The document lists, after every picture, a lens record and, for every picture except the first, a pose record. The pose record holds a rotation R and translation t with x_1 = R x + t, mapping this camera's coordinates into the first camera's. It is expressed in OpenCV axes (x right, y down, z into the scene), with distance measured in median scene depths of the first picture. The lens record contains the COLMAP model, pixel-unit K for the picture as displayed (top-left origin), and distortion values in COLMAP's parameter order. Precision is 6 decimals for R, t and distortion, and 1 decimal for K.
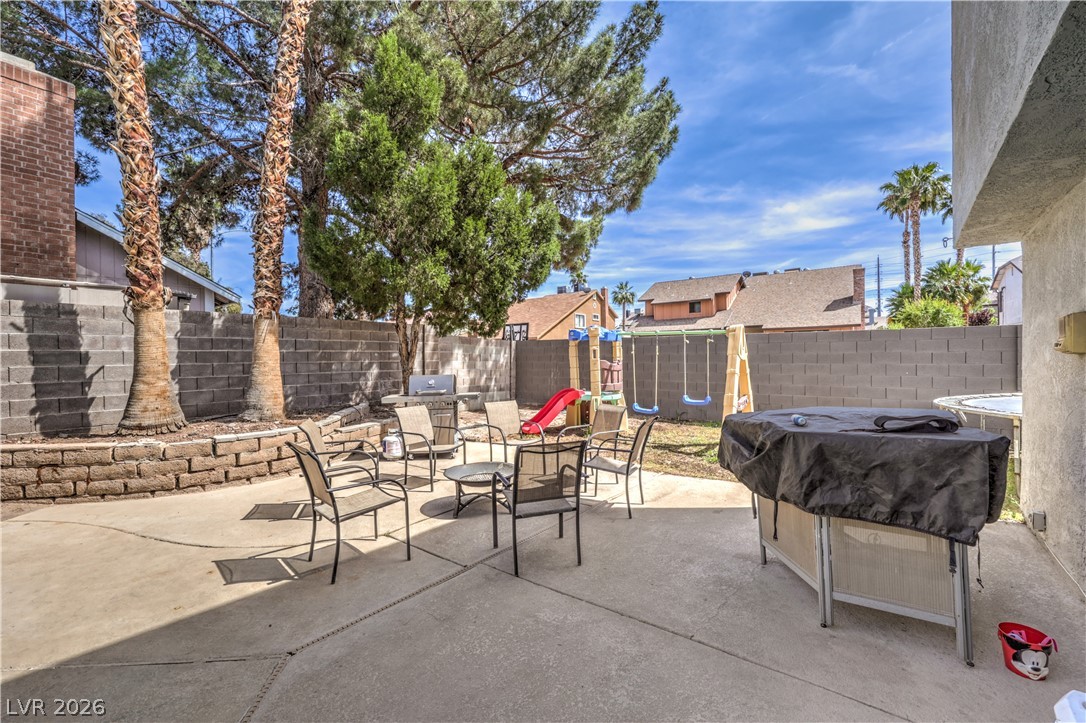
lens RADIAL K [[437.7, 0, 539.0], [0, 437.7, 362.1], [0, 0, 1]] dist [-0.005752, 0.000643]
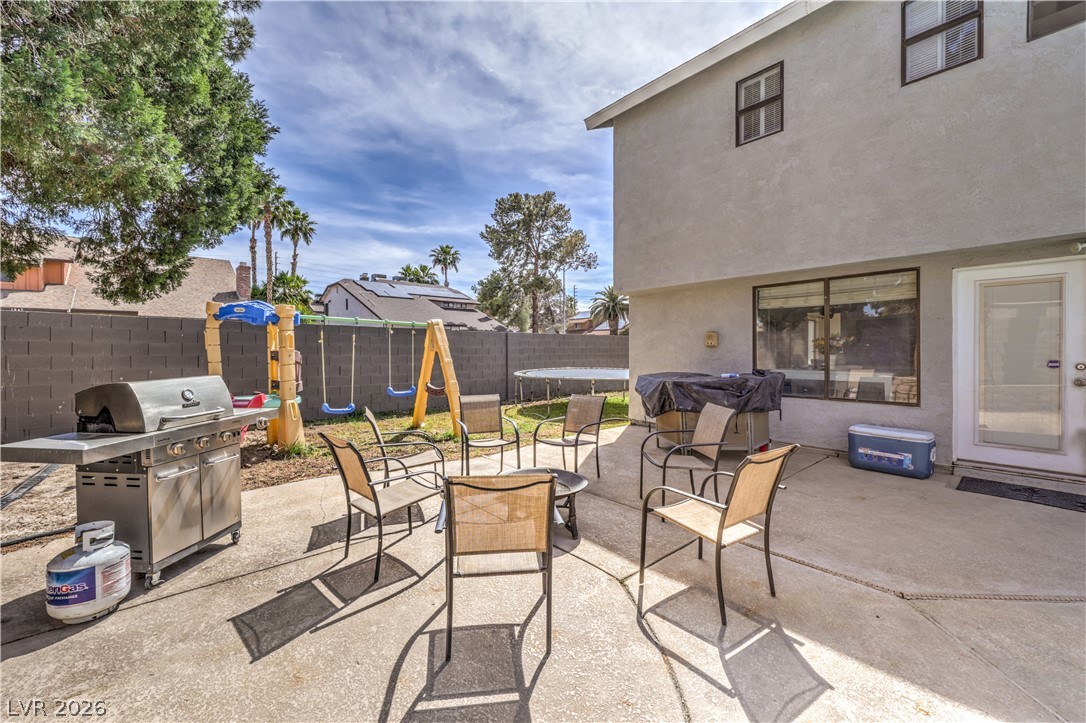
lens RADIAL K [[437.7, 0, 538.4], [0, 437.7, 357.5], [0, 0, 1]] dist [-0.005752, 0.000643]
pose [[0.196930, -0.000438, 0.980418, -0.529241], [0.001734, 0.999998, 0.000098, 0.008983], [-0.980416, 0.001681, 0.196930, 0.479231]]
